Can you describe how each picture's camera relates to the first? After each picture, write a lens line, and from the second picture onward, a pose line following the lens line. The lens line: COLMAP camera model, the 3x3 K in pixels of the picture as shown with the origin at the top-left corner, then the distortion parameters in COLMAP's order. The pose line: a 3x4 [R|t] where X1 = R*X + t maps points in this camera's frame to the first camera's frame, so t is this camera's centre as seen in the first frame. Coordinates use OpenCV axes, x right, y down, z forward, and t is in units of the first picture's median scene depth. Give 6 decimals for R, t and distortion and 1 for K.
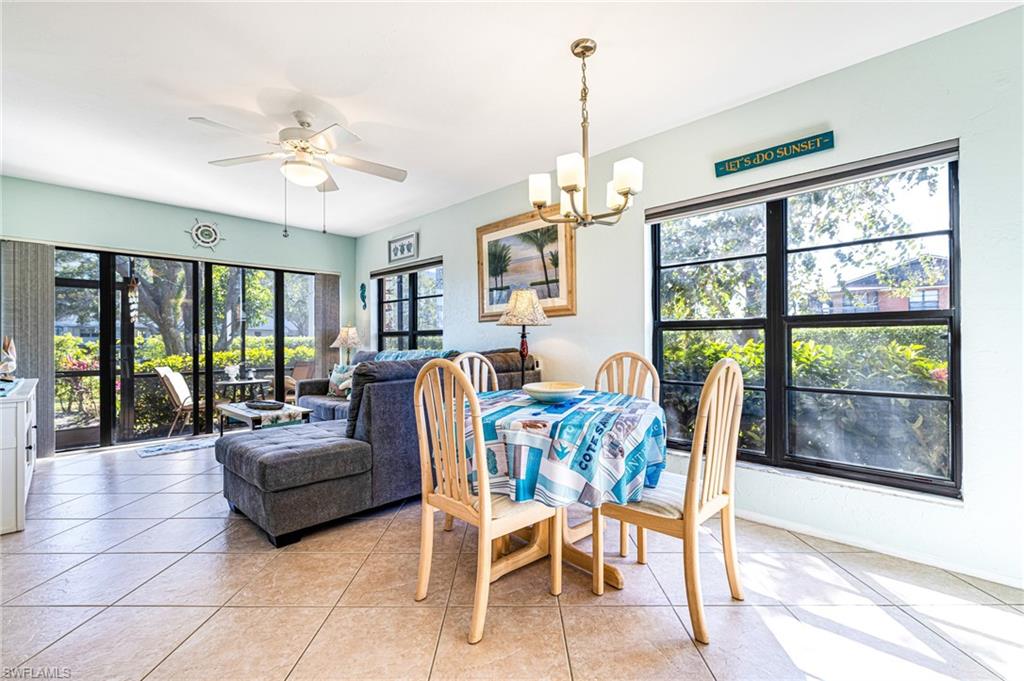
lens RADIAL K [[449.1, 0, 519.2], [0, 449.1, 338.2], [0, 0, 1]] dist [-0.001117, -0.000145]
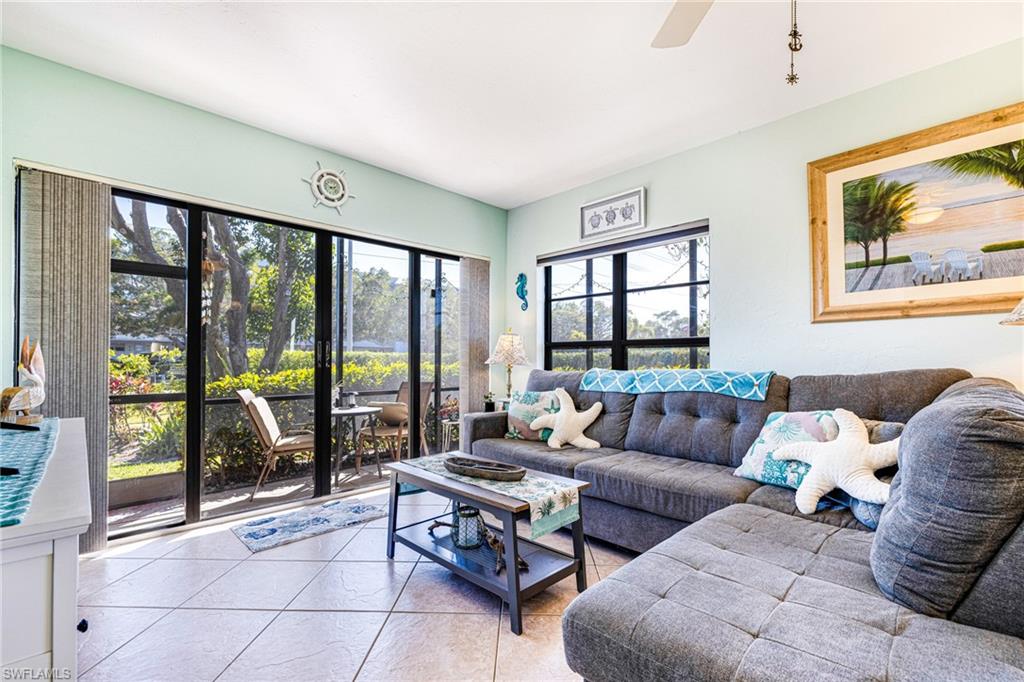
lens RADIAL K [[449.1, 0, 517.4], [0, 449.1, 354.6], [0, 0, 1]] dist [-0.001117, -0.000145]
pose [[0.999606, 0.007742, -0.026978, -0.393926], [-0.007804, 0.999967, -0.002189, 0.008188], [0.026960, 0.002399, 0.999634, 0.347531]]
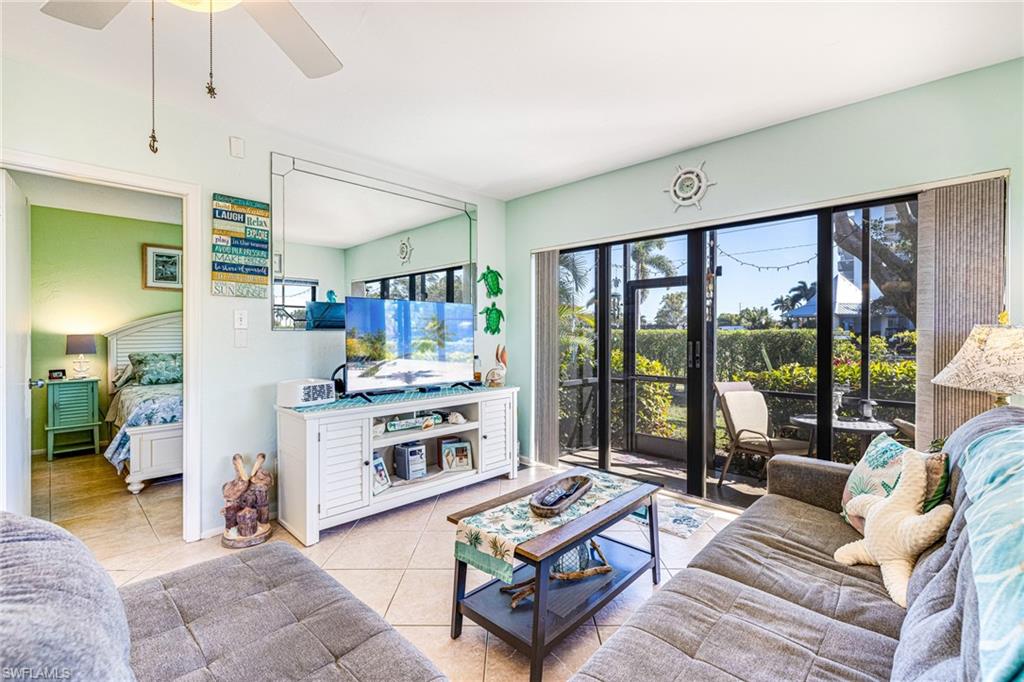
lens RADIAL K [[449.1, 0, 514.7], [0, 449.1, 334.9], [0, 0, 1]] dist [-0.001117, -0.000145]
pose [[-0.001472, 0.011422, -0.999934, -0.055073], [0.002610, 0.999931, 0.011418, -0.026566], [0.999996, -0.002593, -0.001502, 0.725769]]
